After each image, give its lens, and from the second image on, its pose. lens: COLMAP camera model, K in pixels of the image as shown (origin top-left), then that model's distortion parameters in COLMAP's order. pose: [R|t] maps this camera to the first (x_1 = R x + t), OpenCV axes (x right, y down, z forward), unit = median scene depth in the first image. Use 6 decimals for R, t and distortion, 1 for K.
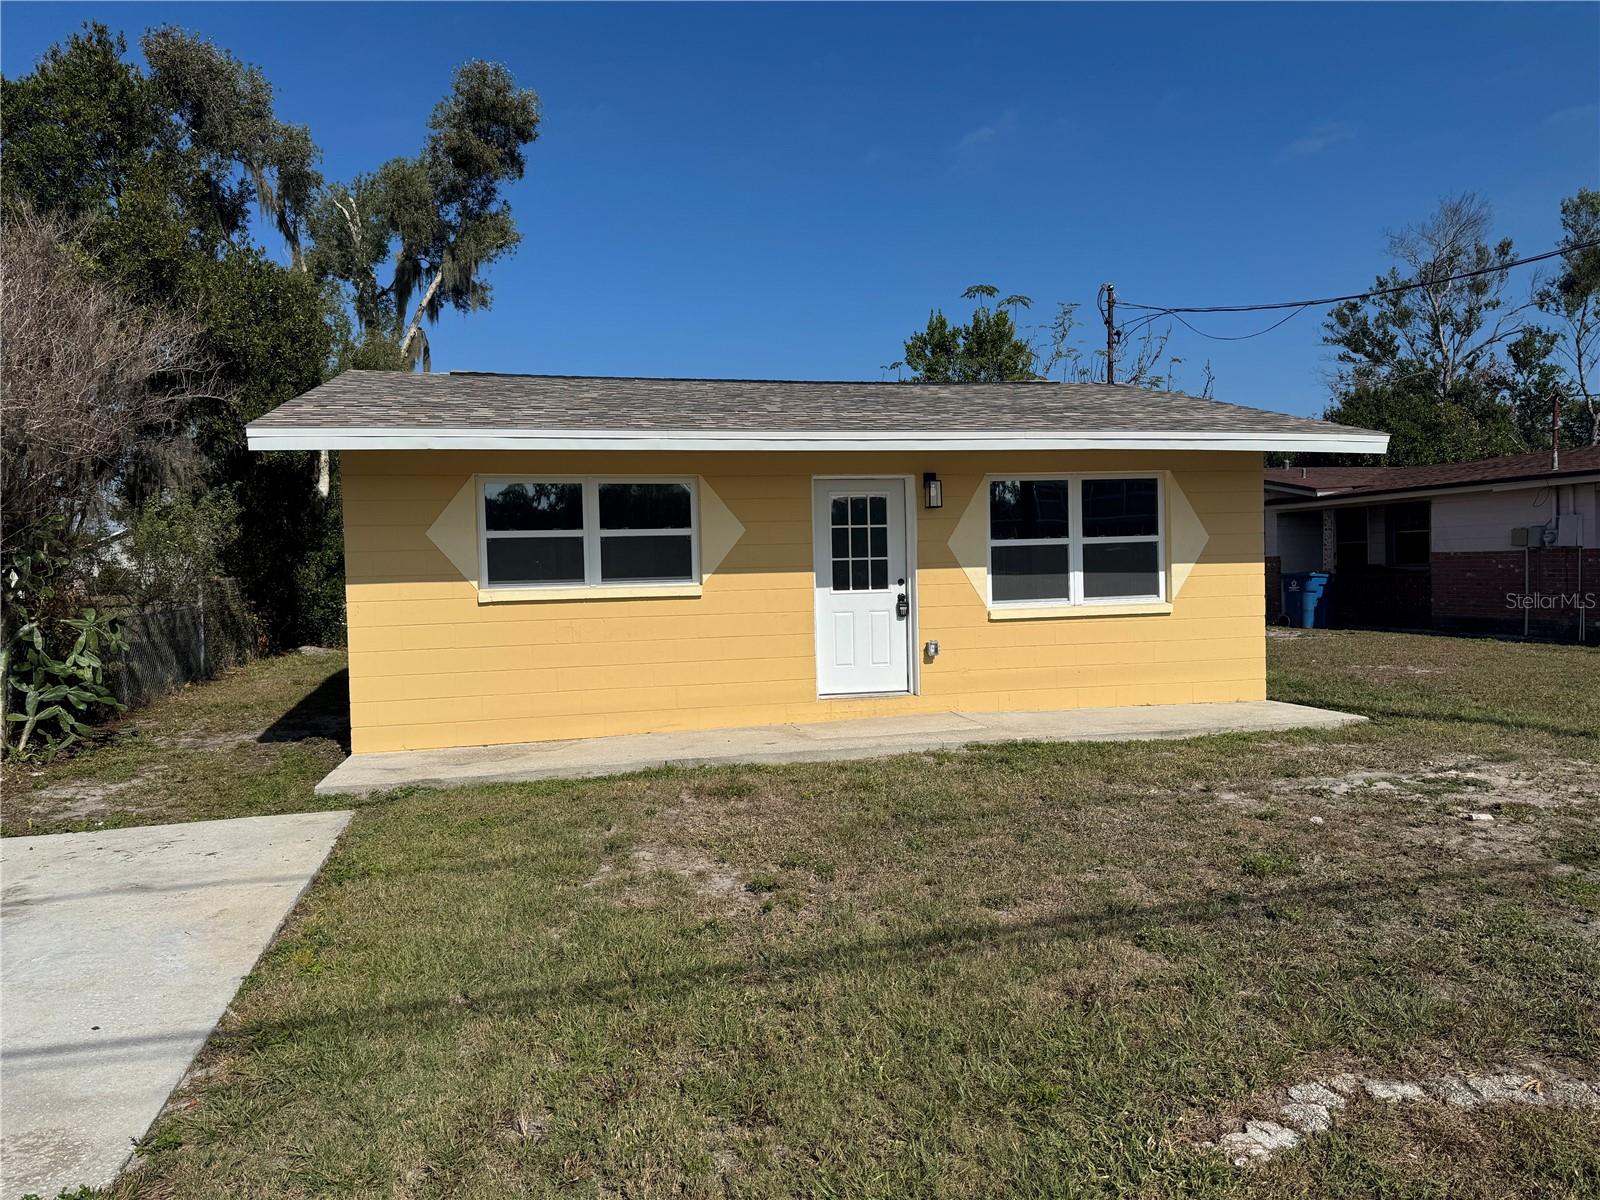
lens RADIAL K [[1131.9, 0, 799.7], [0, 1131.9, 601.5], [0, 0, 1]] dist [0.073814, -0.073056]
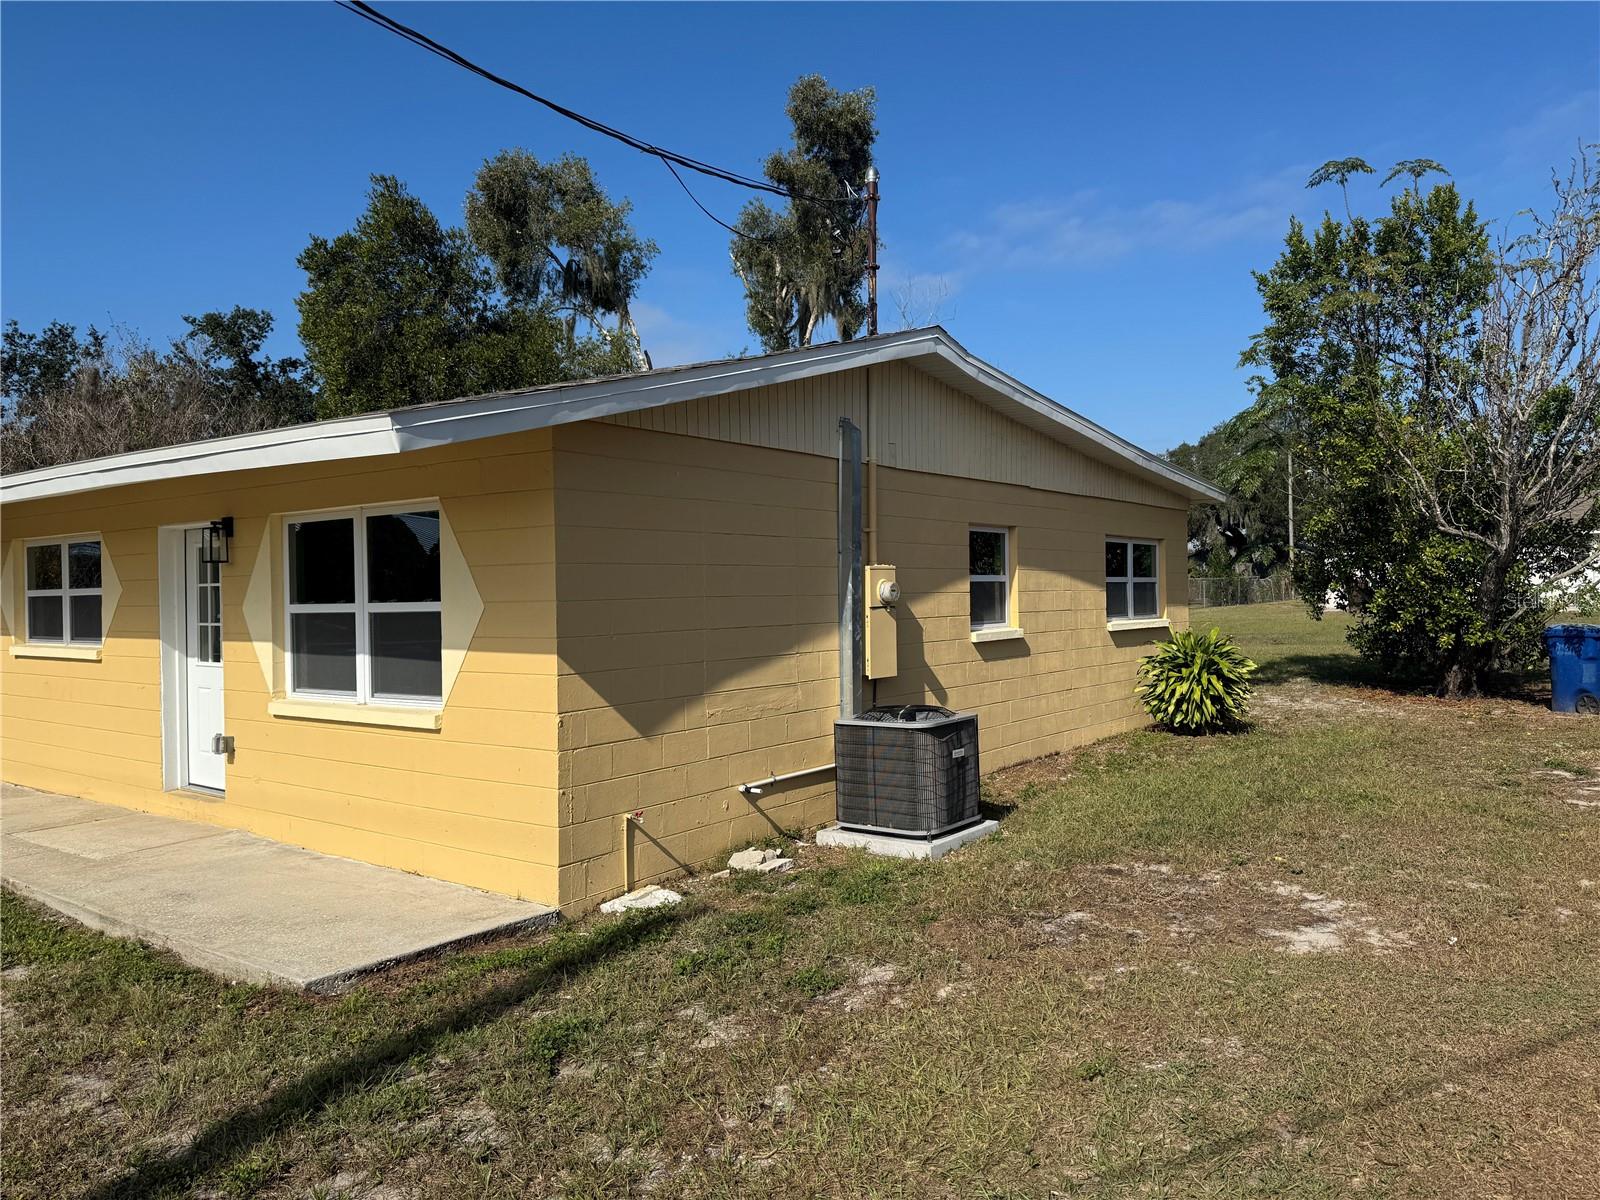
lens RADIAL K [[1131.9, 0, 811.0], [0, 1131.9, 591.2], [0, 0, 1]] dist [0.073814, -0.073056]
pose [[0.641555, 0.013903, -0.766951, 0.937949], [-0.024511, 0.999697, -0.002381, -0.068520], [0.766685, 0.020326, 0.641701, 0.772334]]
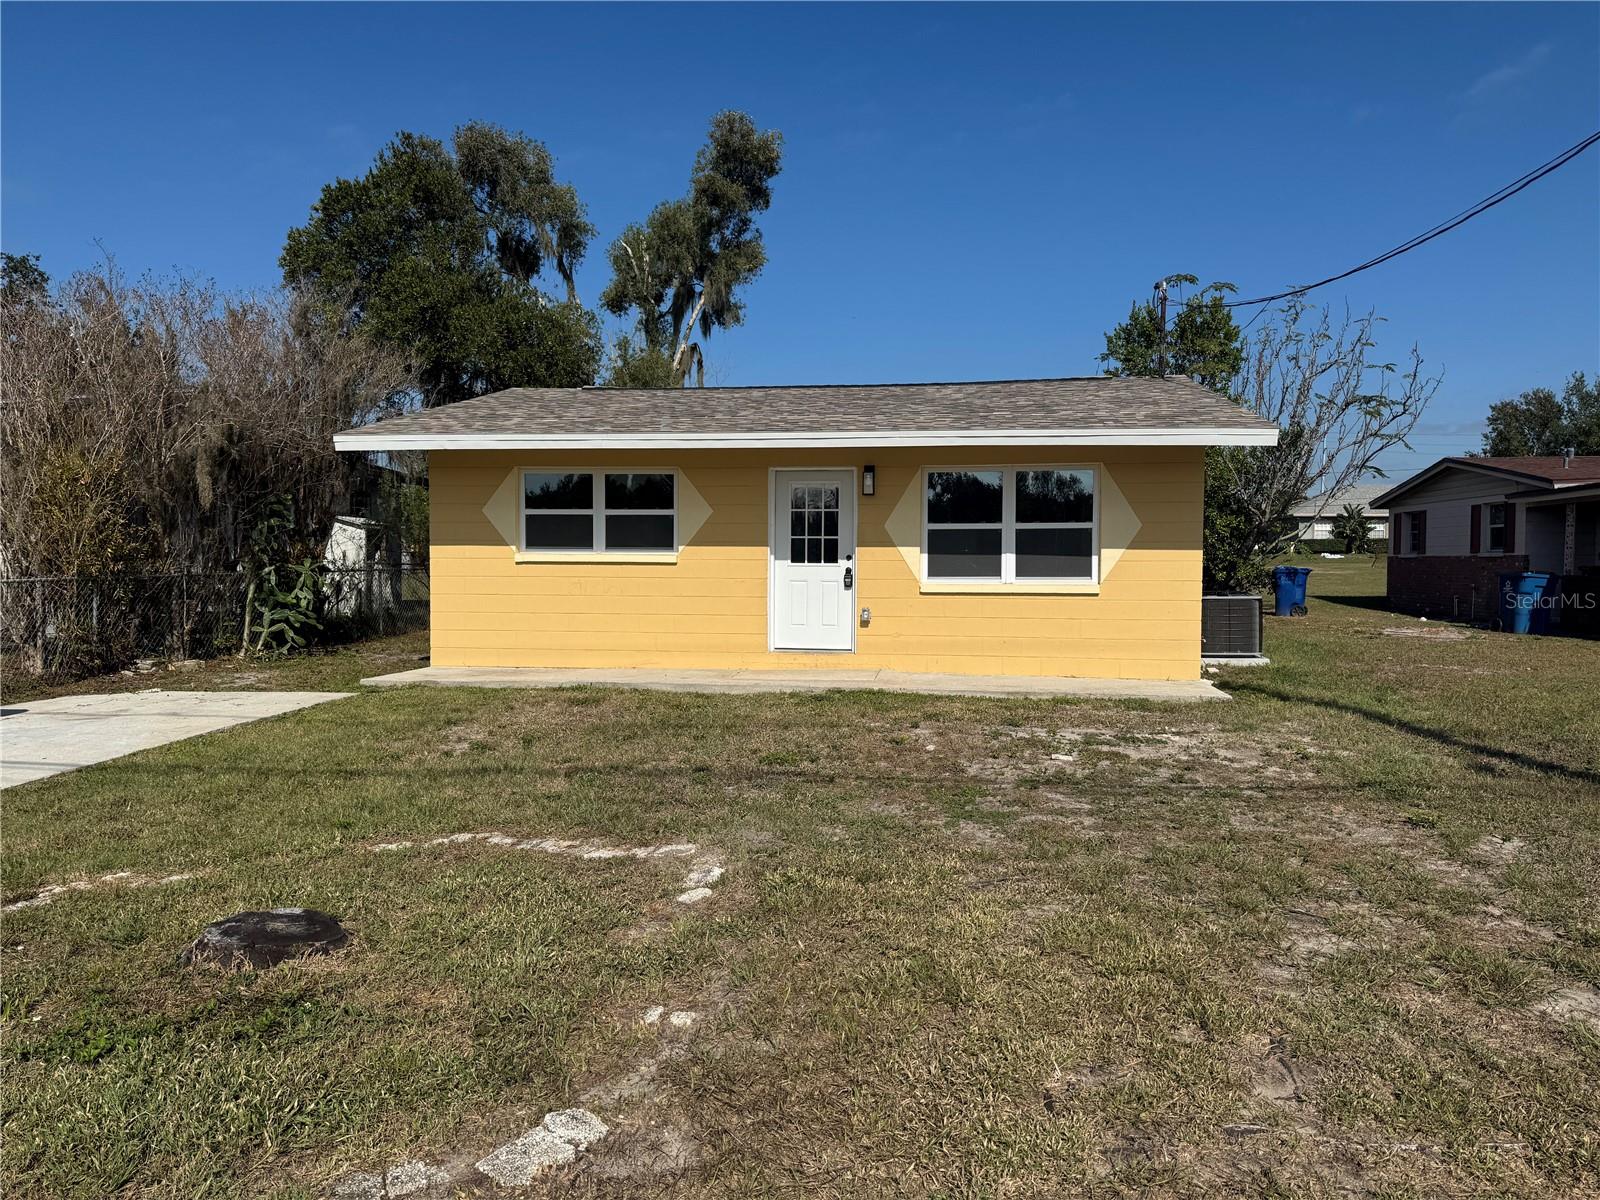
lens RADIAL K [[1131.9, 0, 796.5], [0, 1131.9, 610.7], [0, 0, 1]] dist [0.073814, -0.073056]
pose [[0.929525, 0.045208, -0.365979, 0.463346], [-0.039640, 0.998956, 0.022717, 0.013129], [0.366623, -0.006609, 0.930346, -0.118876]]
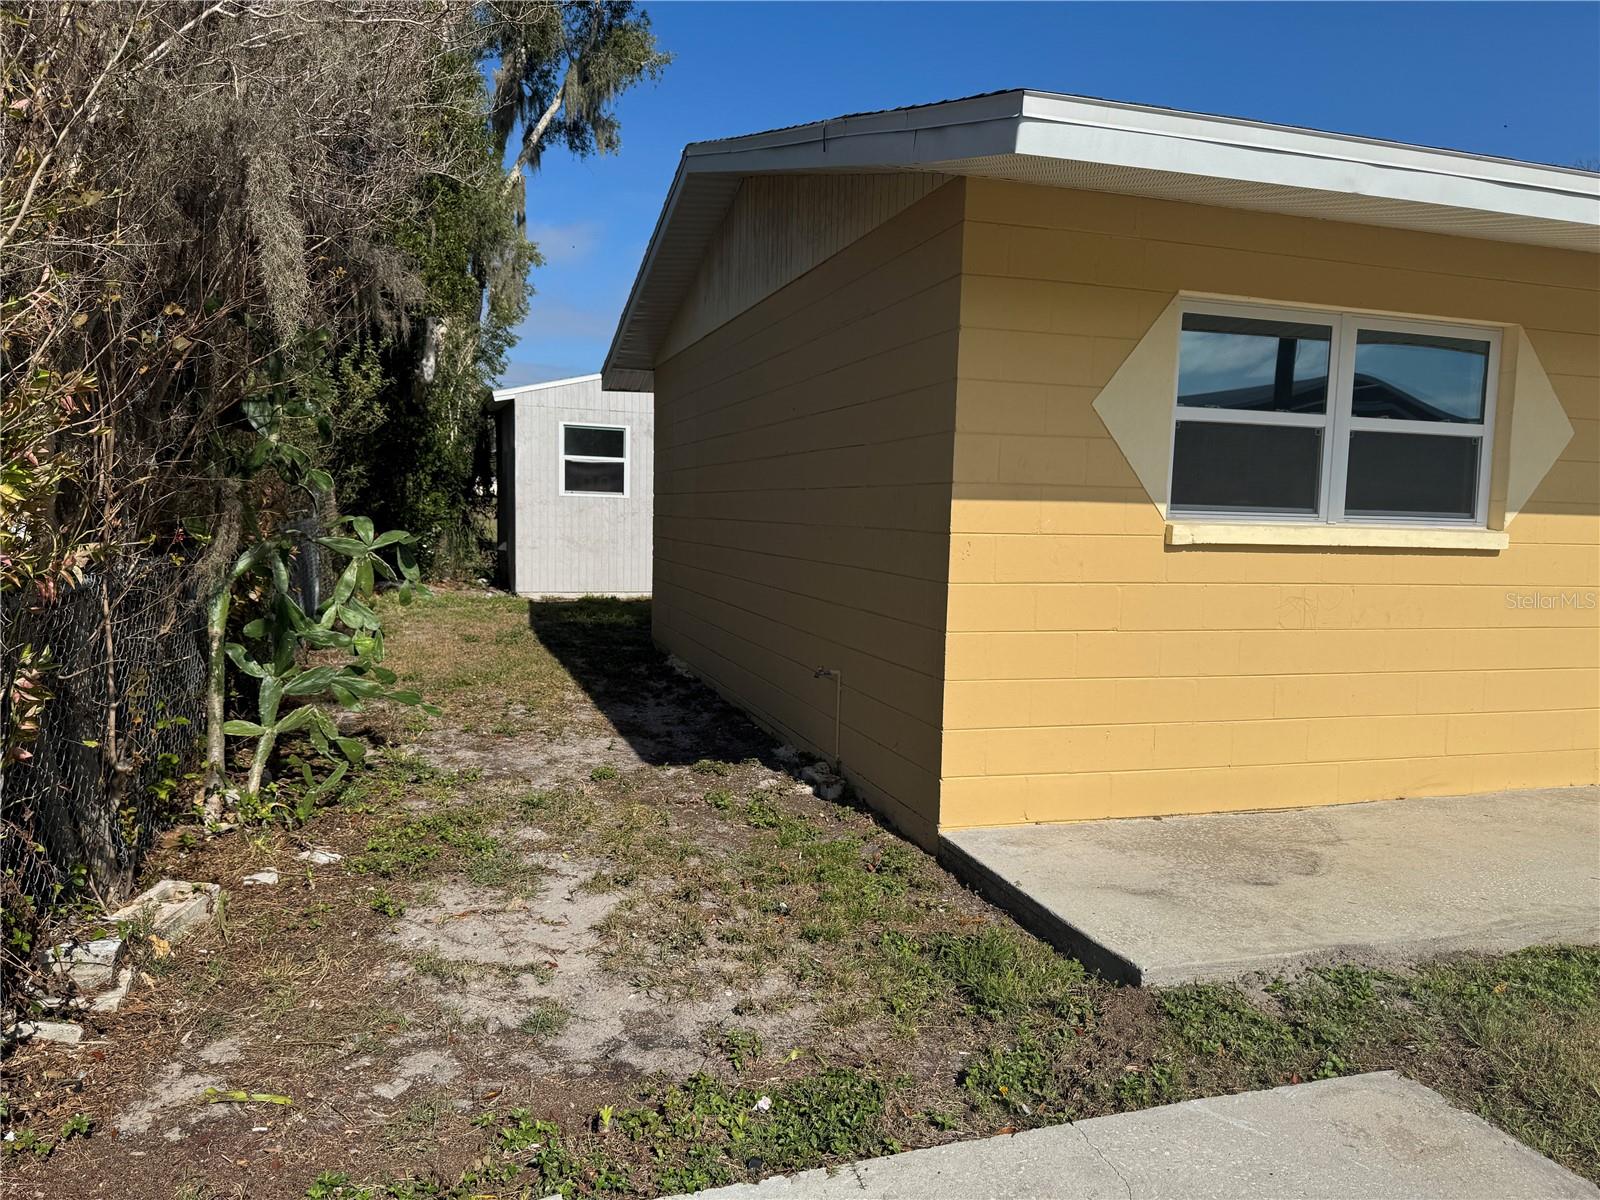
lens RADIAL K [[1131.9, 0, 792.4], [0, 1131.9, 597.6], [0, 0, 1]] dist [0.073814, -0.073056]
pose [[0.996647, 0.047056, 0.066943, -0.423937], [-0.050395, 0.997522, 0.049096, 0.006694], [-0.064467, -0.052305, 0.996548, 0.437300]]
